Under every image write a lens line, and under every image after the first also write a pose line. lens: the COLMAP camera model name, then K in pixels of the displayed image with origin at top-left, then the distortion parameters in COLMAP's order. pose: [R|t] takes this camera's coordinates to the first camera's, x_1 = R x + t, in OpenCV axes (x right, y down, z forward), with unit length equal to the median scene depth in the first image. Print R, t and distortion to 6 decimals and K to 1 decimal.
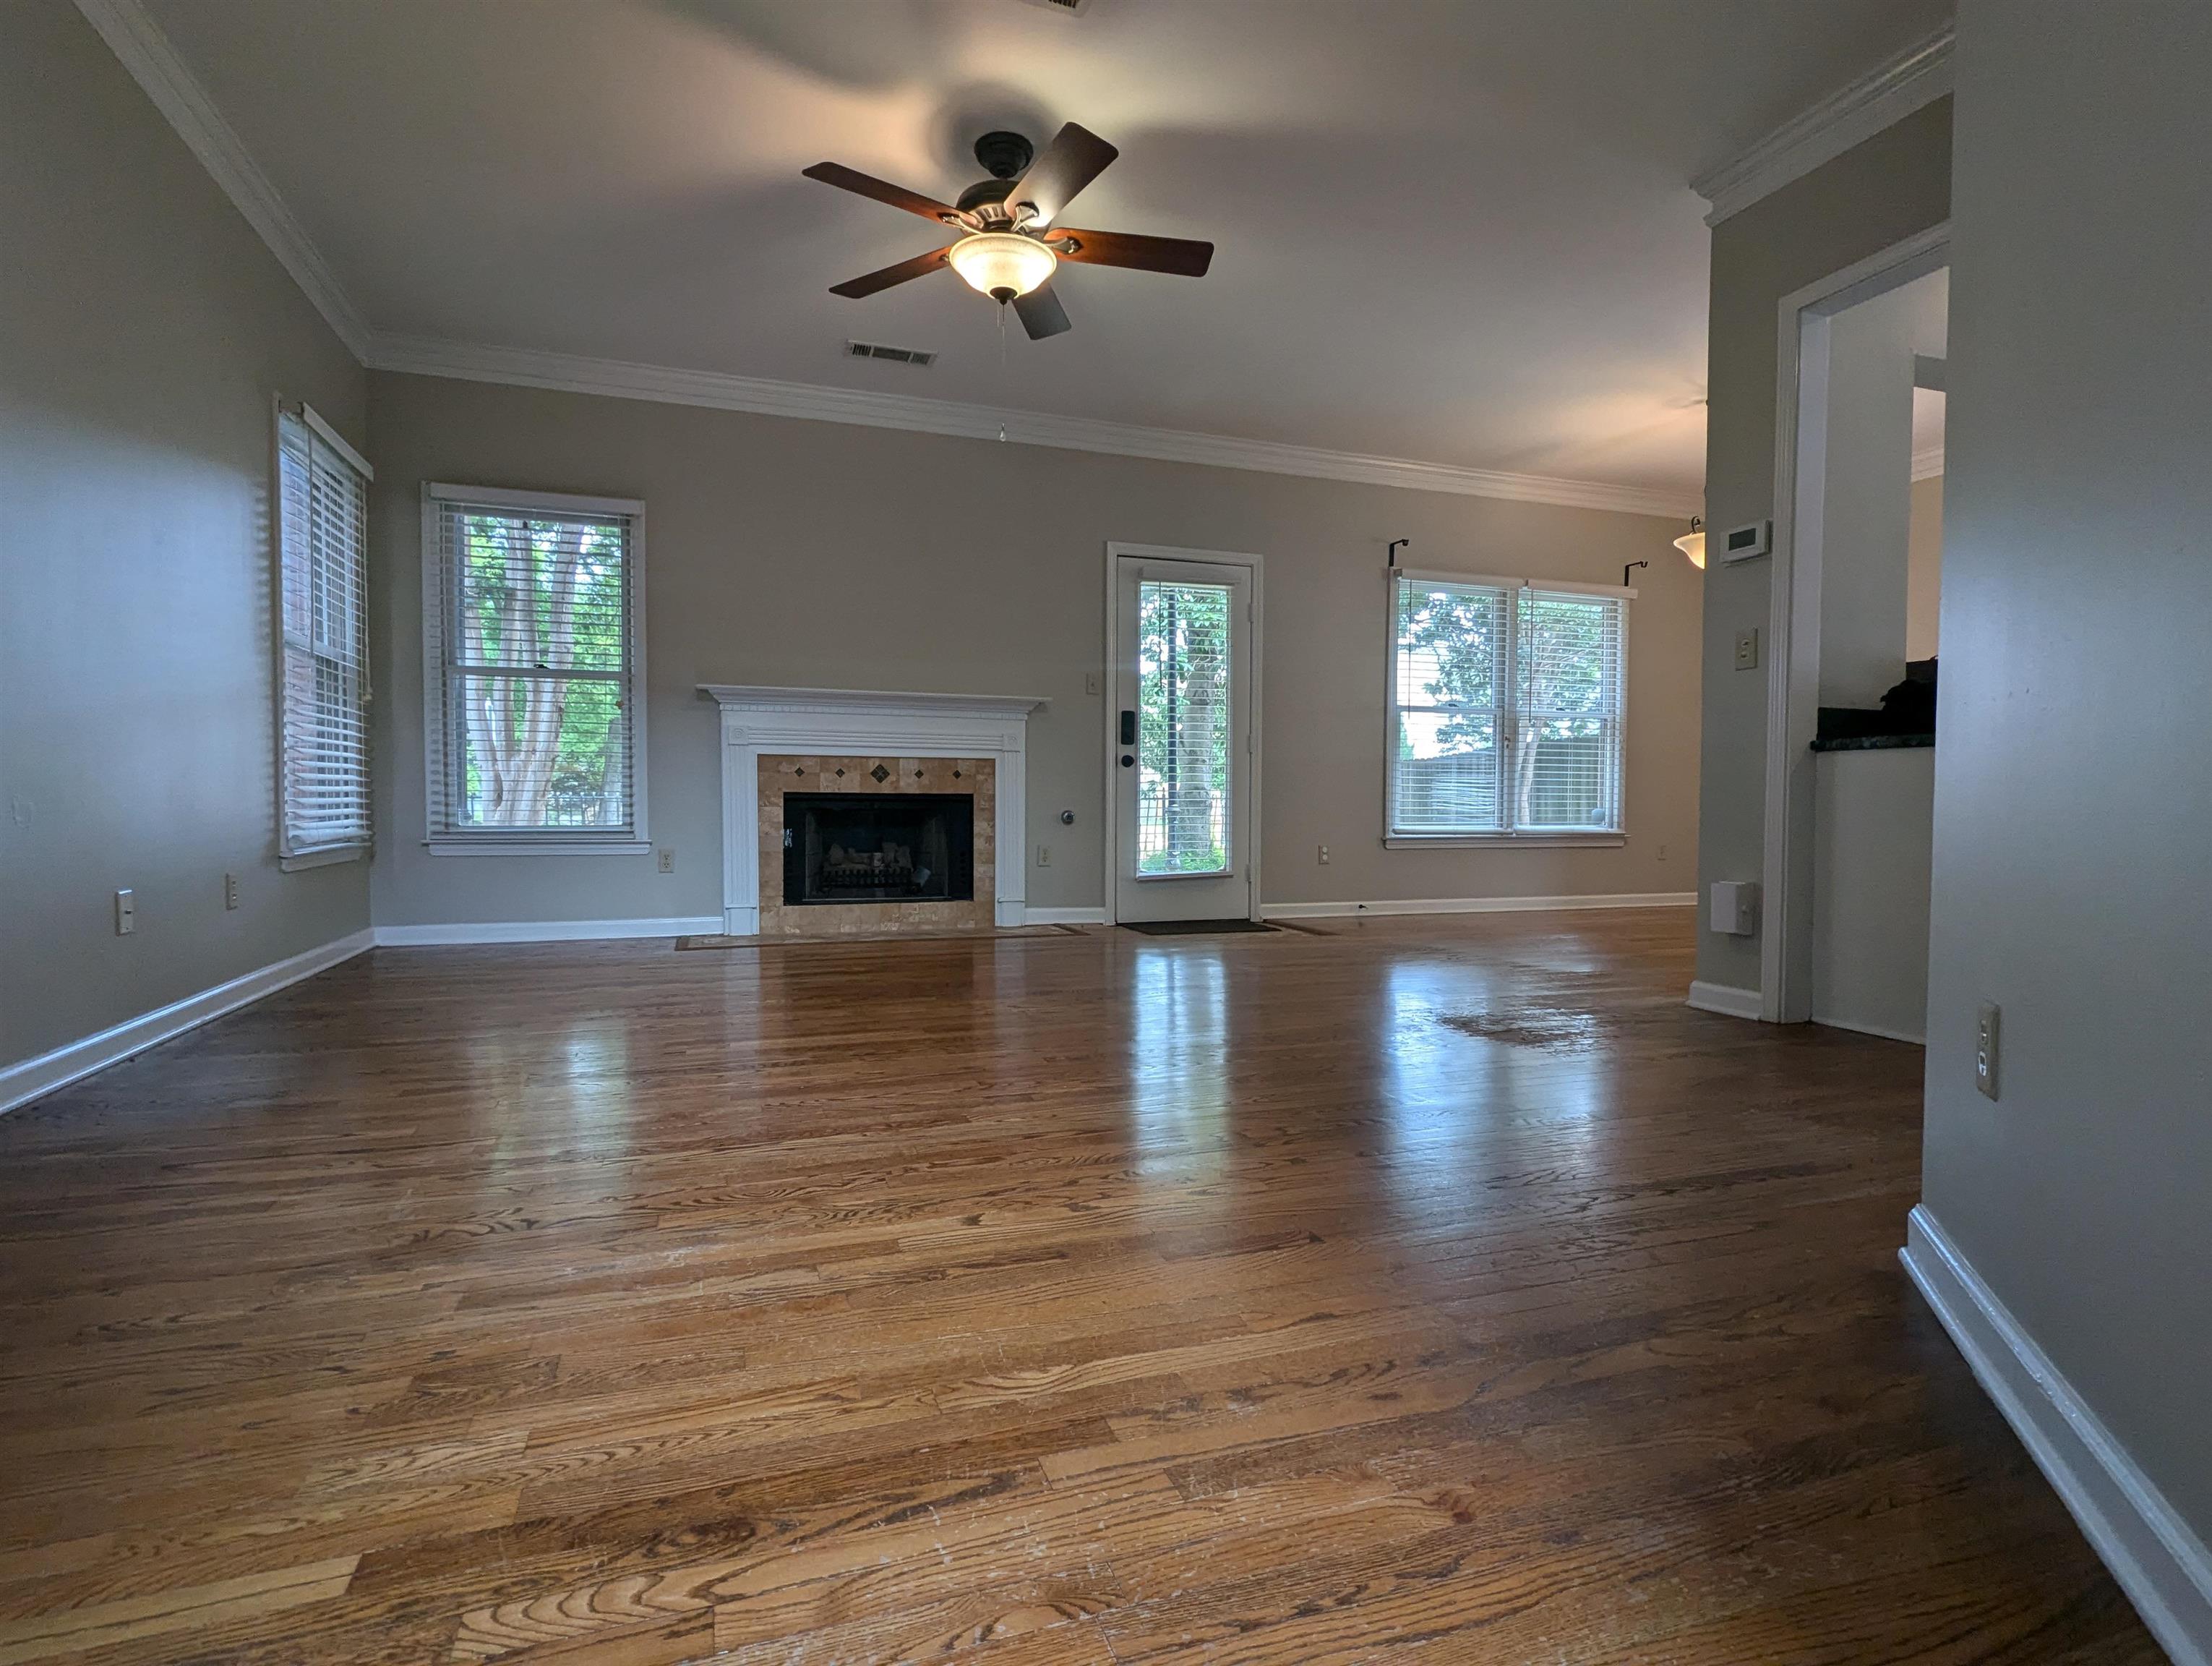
lens RADIAL K [[1120.4, 0, 1103.7], [0, 1120.4, 833.6], [0, 0, 1]] dist [-0.002551, -0.000545]
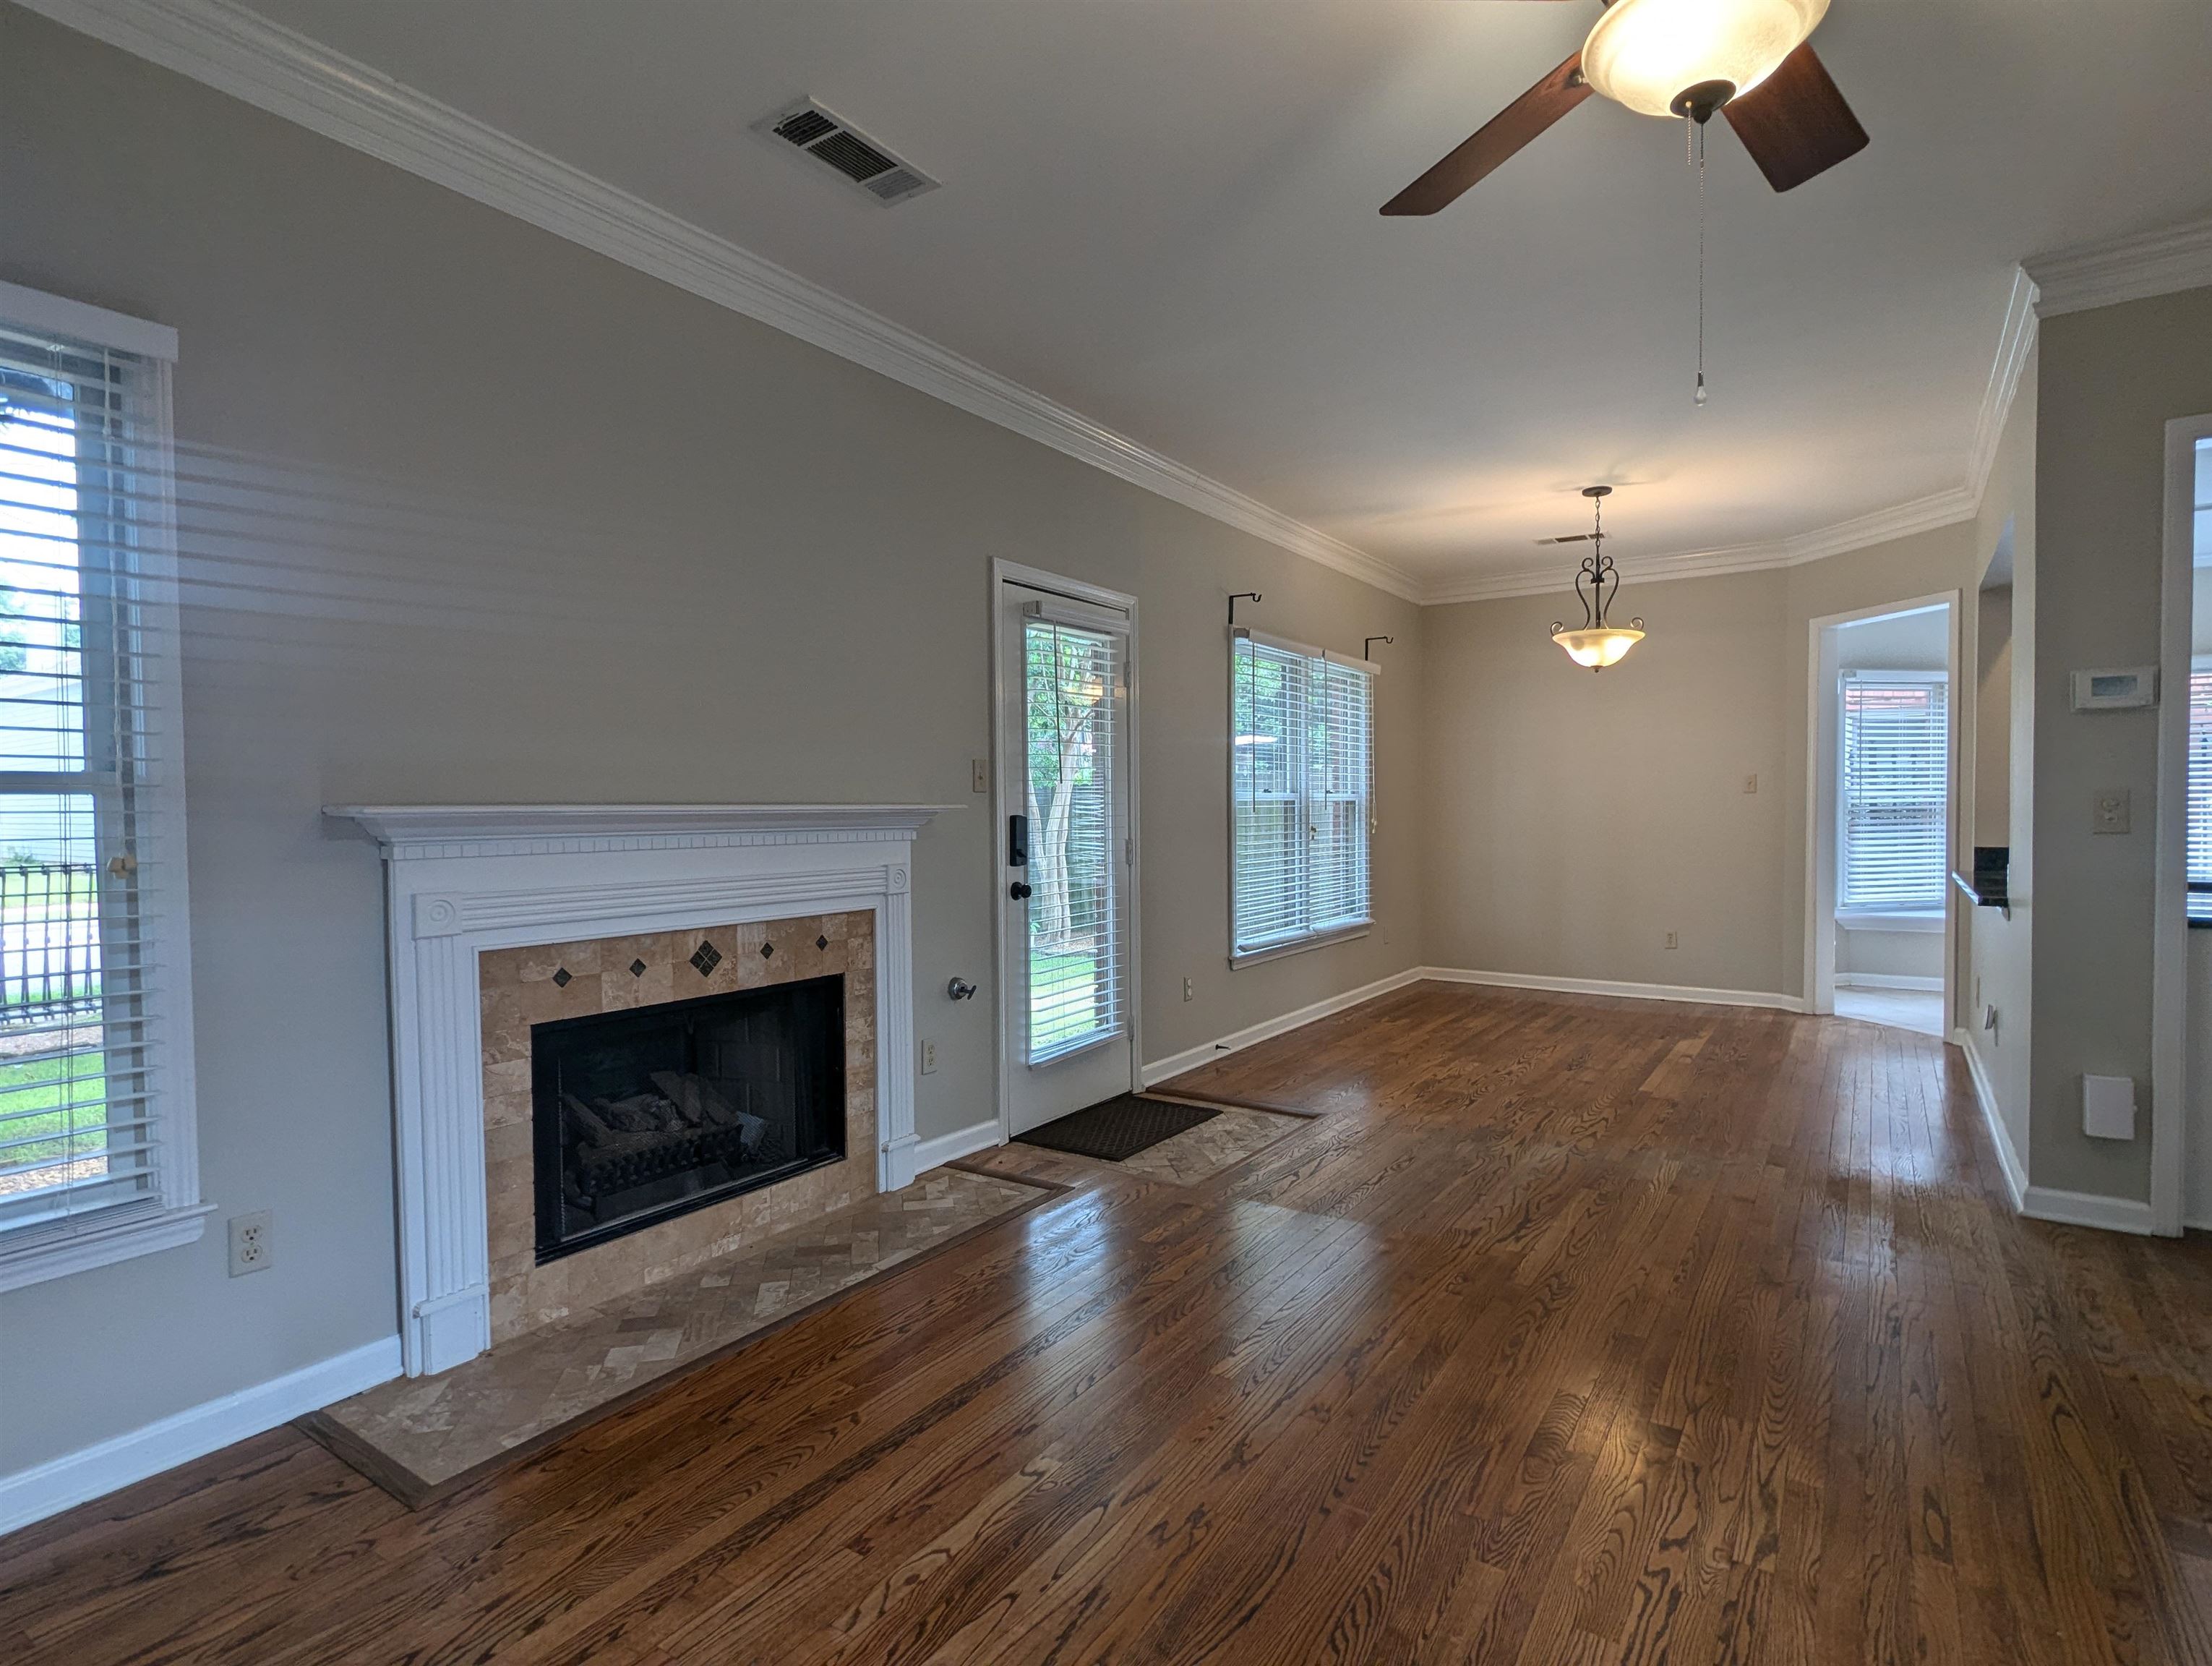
lens RADIAL K [[1124.2, 0, 1106.0], [0, 1124.2, 833.0], [0, 0, 1]] dist [-0.003590, -0.000197]
pose [[0.805818, -0.027187, 0.591538, -0.349490], [0.032162, 0.999480, 0.002124, -0.104856], [-0.591289, 0.017313, 0.806274, 0.457920]]
